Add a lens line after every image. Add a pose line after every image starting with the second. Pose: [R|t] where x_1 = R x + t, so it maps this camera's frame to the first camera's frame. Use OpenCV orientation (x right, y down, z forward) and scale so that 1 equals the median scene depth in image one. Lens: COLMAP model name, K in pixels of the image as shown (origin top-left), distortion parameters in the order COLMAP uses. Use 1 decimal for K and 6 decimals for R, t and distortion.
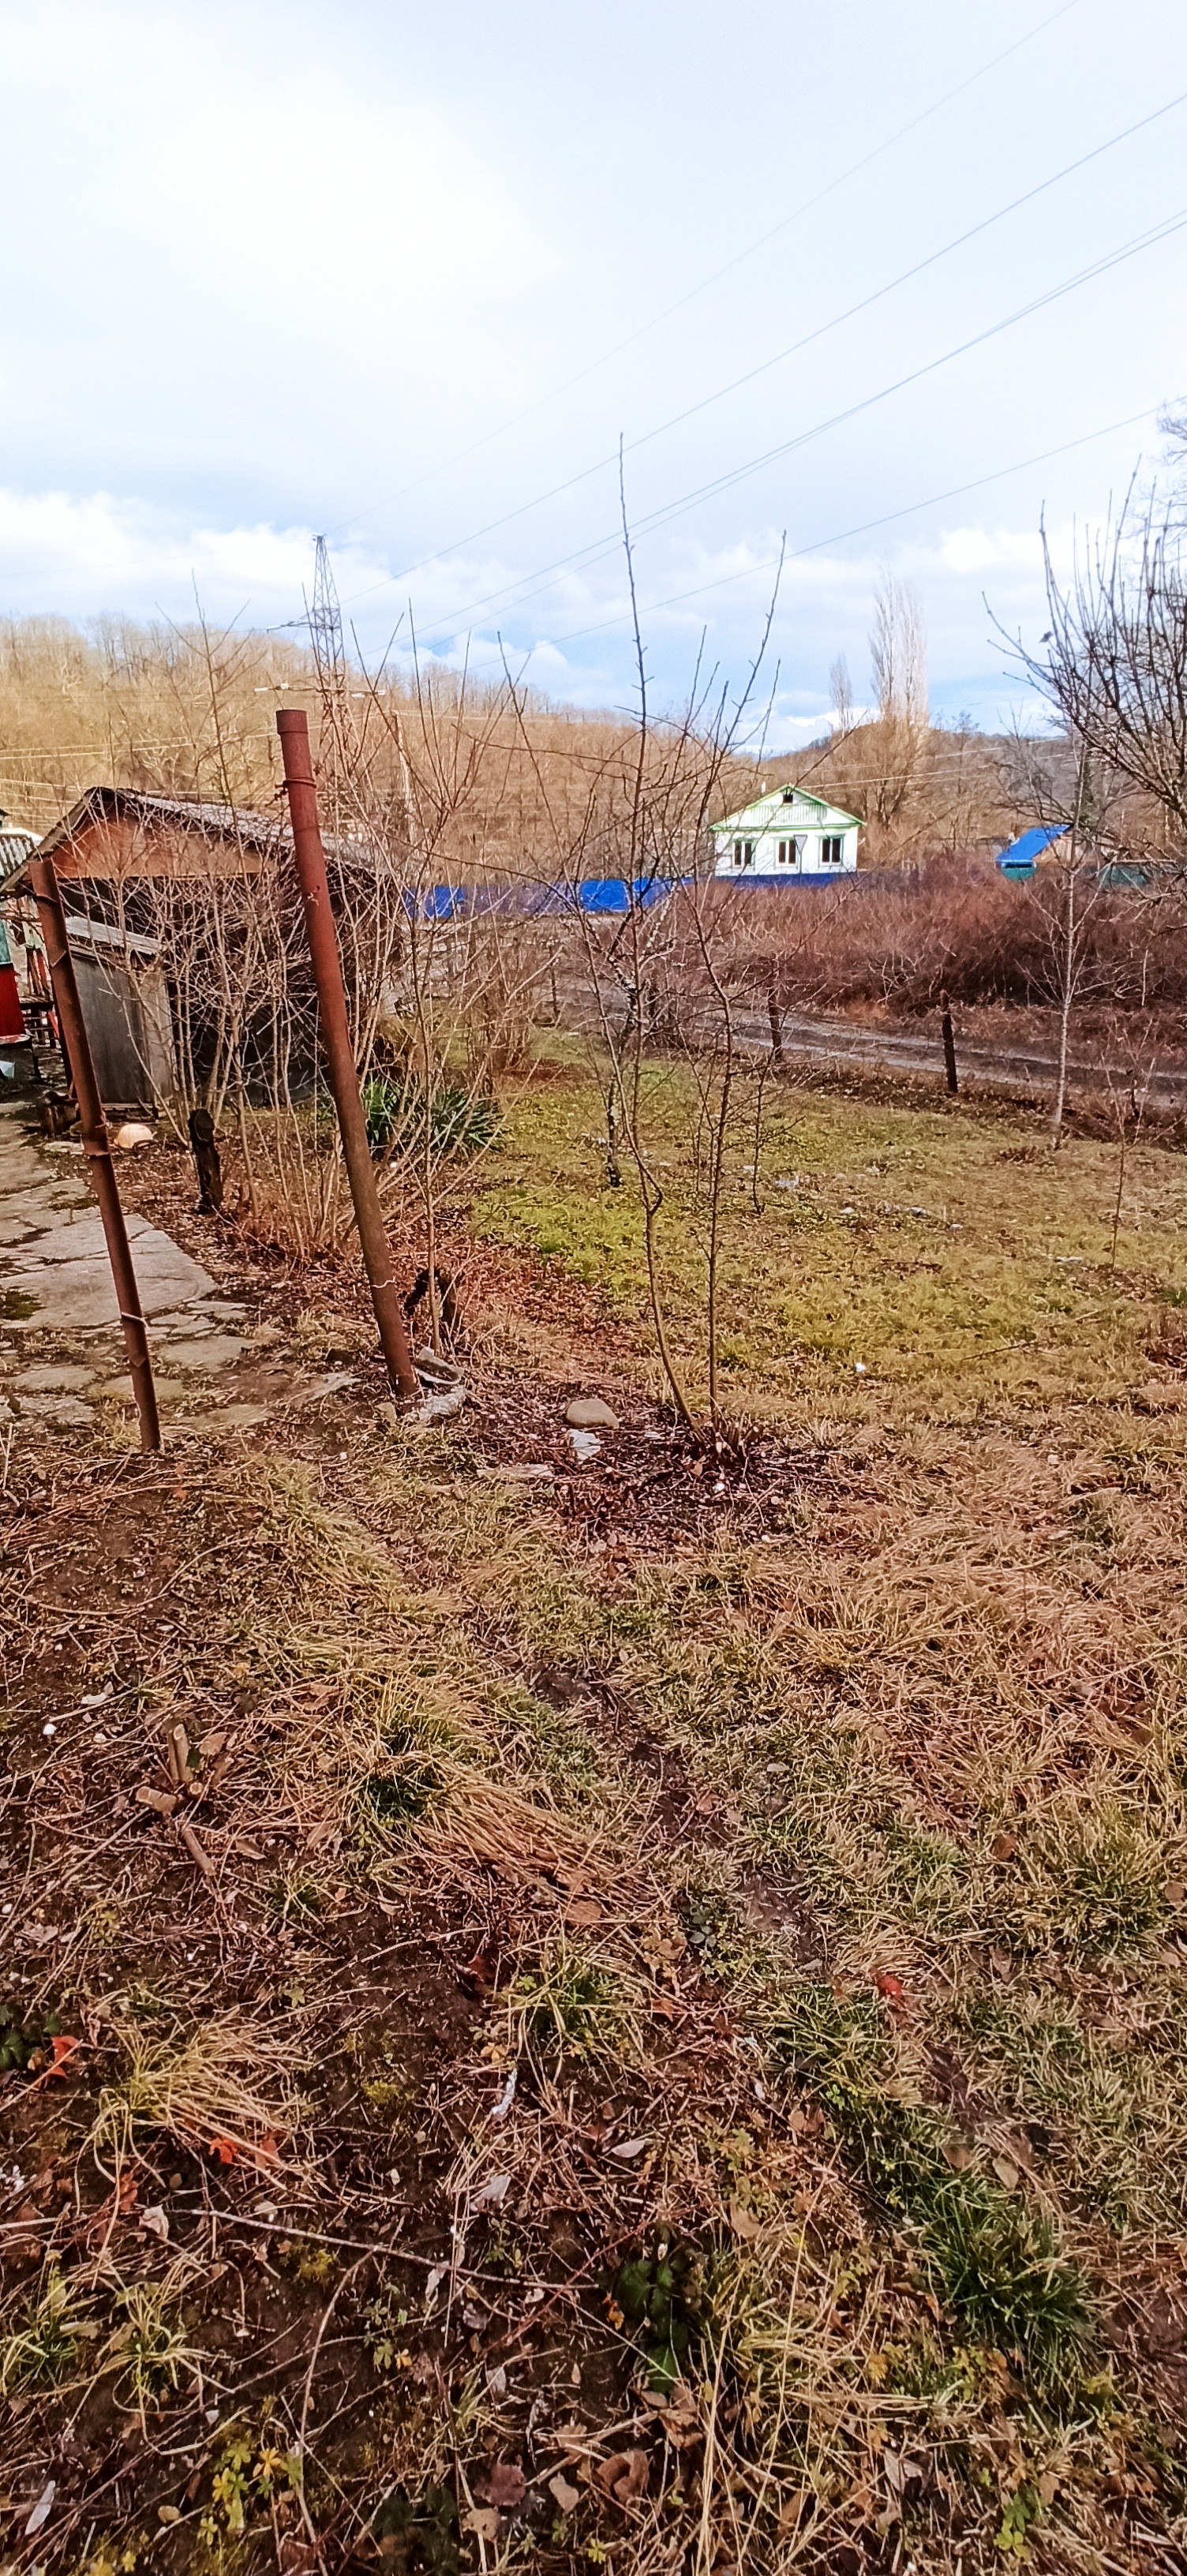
lens RADIAL K [[1176.5, 0, 593.5], [0, 1176.5, 1288.0], [0, 0, 1]] dist [-0.019805, 0.000039]
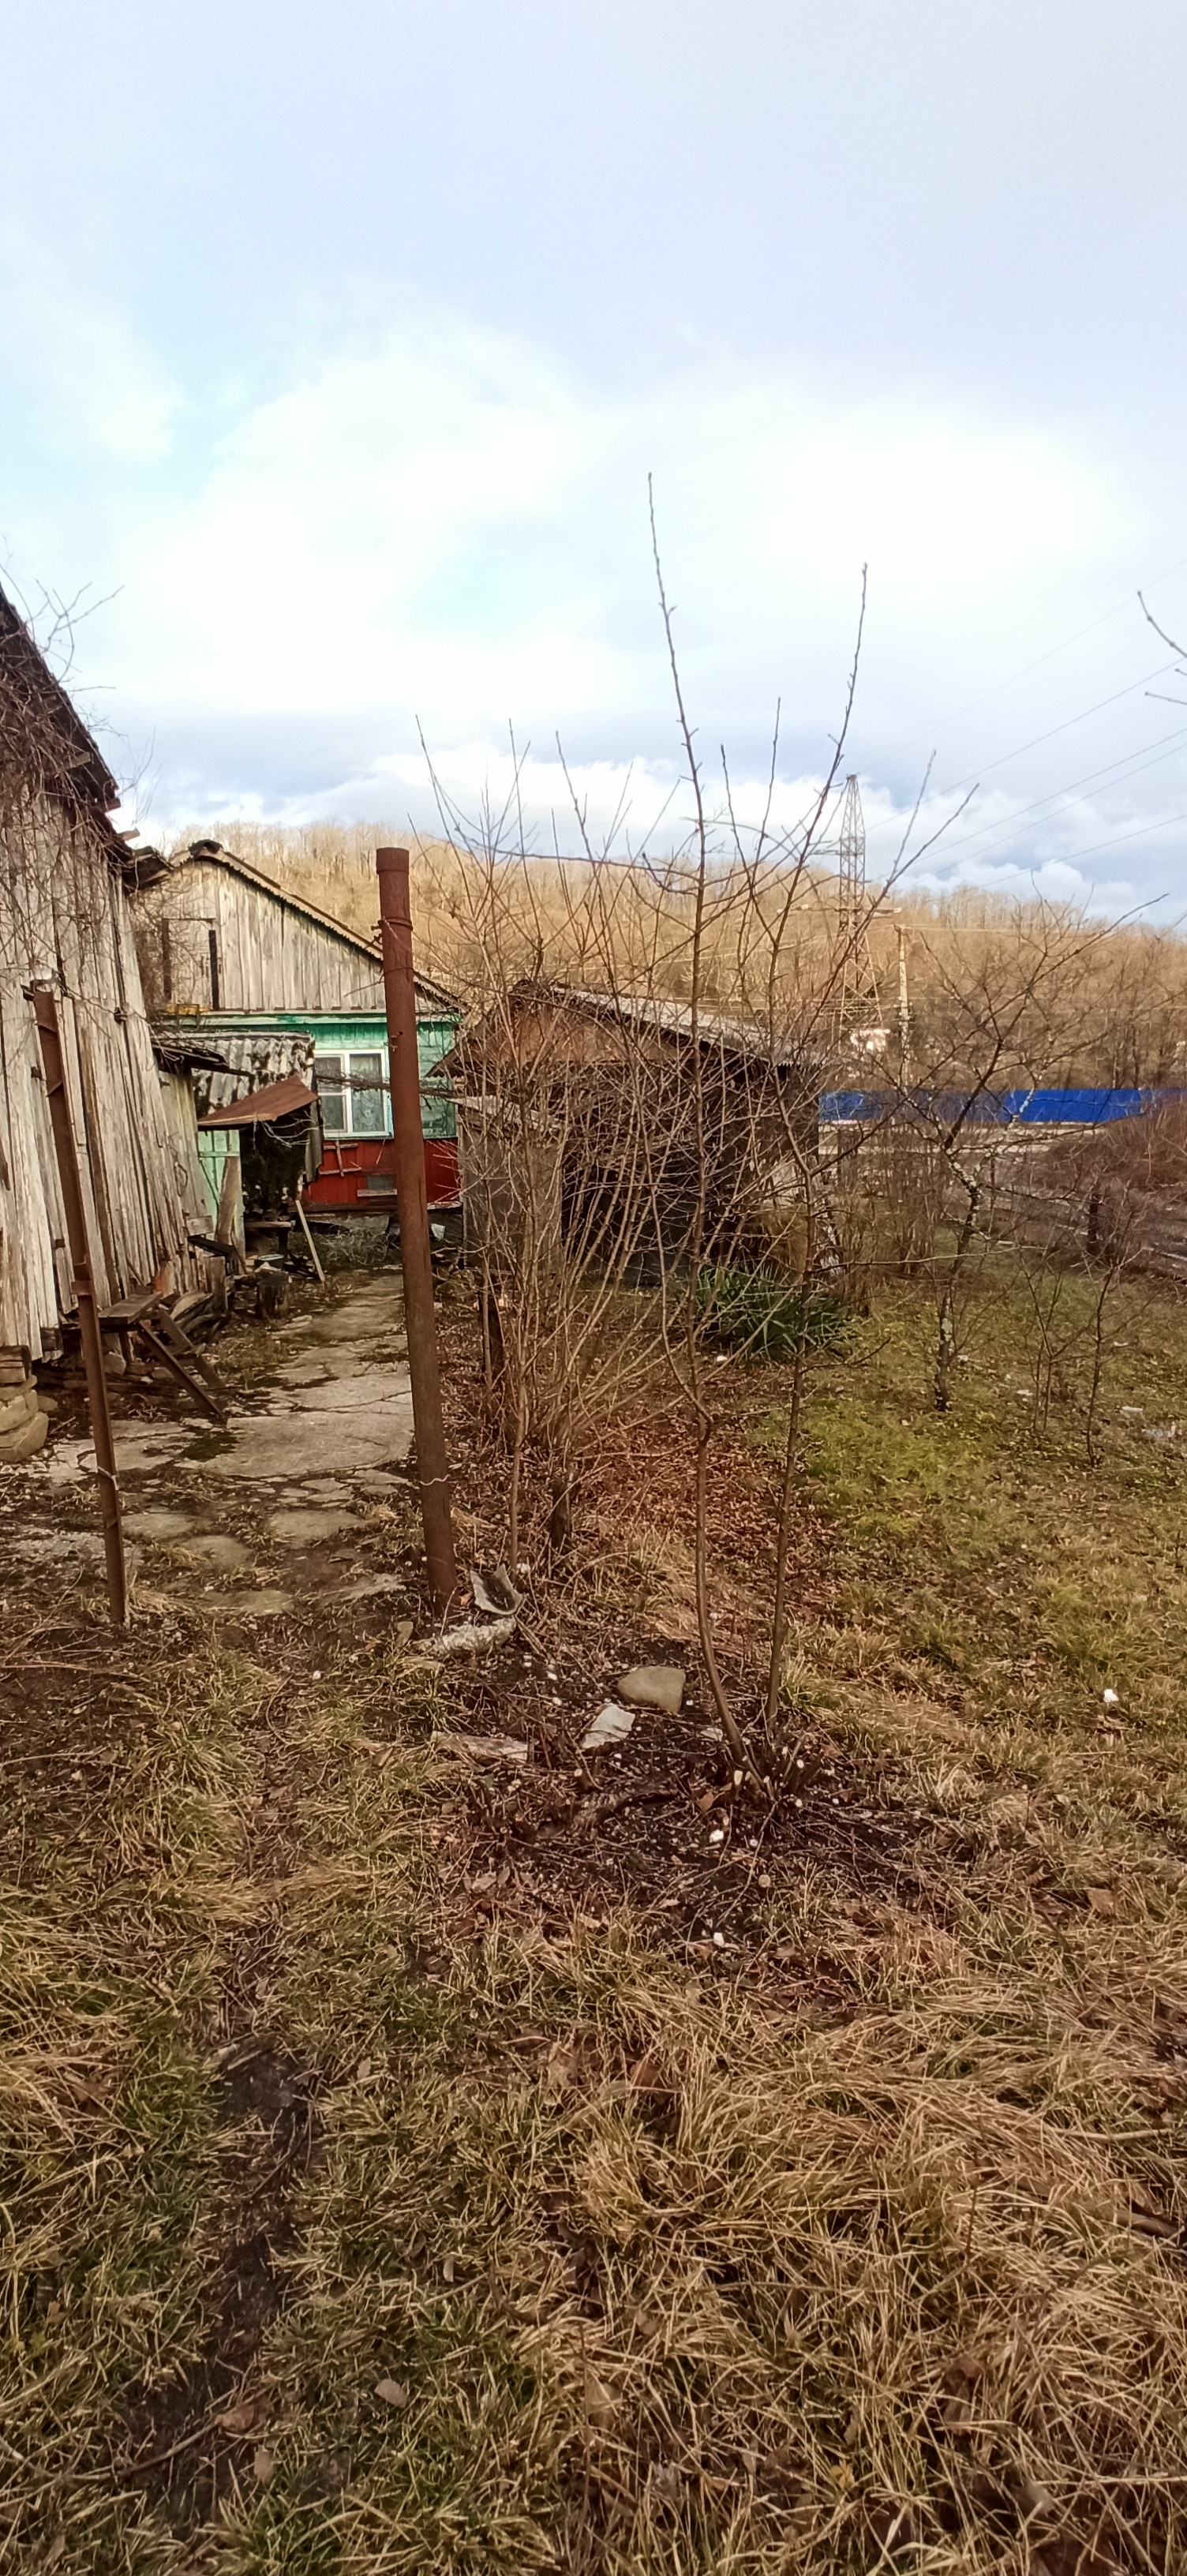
lens RADIAL K [[1176.5, 0, 593.5], [0, 1176.5, 1288.0], [0, 0, 1]] dist [-0.019805, 0.000039]
pose [[0.913560, 0.082638, -0.398220, 0.255173], [-0.148879, 0.979128, -0.138358, -0.038496], [0.378475, 0.185685, 0.906796, 0.240407]]
